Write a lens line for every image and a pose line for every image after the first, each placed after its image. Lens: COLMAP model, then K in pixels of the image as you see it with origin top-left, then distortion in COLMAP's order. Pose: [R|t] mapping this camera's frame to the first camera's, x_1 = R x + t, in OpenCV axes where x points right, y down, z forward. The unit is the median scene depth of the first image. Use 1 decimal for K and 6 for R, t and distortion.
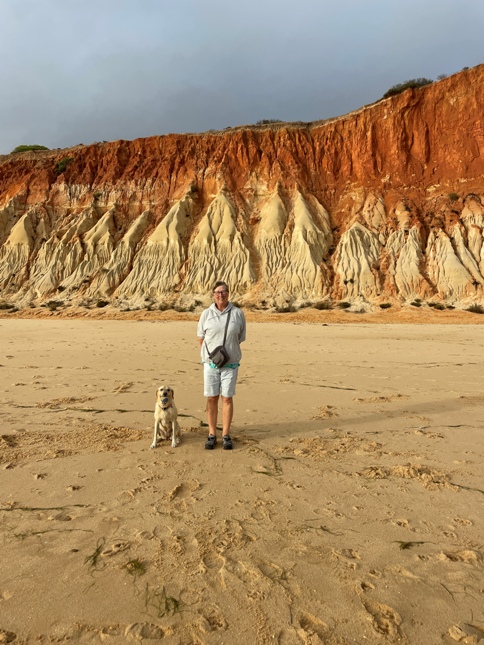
lens RADIAL K [[480.8, 0, 244.5], [0, 480.8, 320.3], [0, 0, 1]] dist [-0.006588, -0.007123]
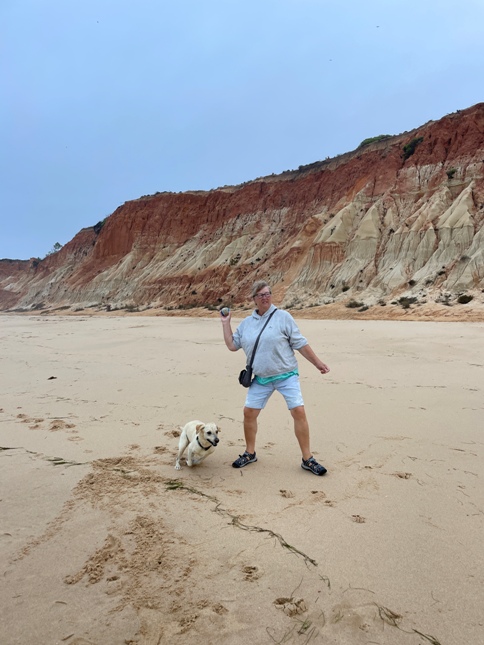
lens RADIAL K [[480.8, 0, 243.2], [0, 480.8, 320.8], [0, 0, 1]] dist [-0.006588, -0.007123]
pose [[0.774791, -0.000312, -0.632217, -0.067962], [0.003843, 0.999984, 0.004215, -0.002513], [0.632206, -0.005695, 0.774780, 0.128312]]
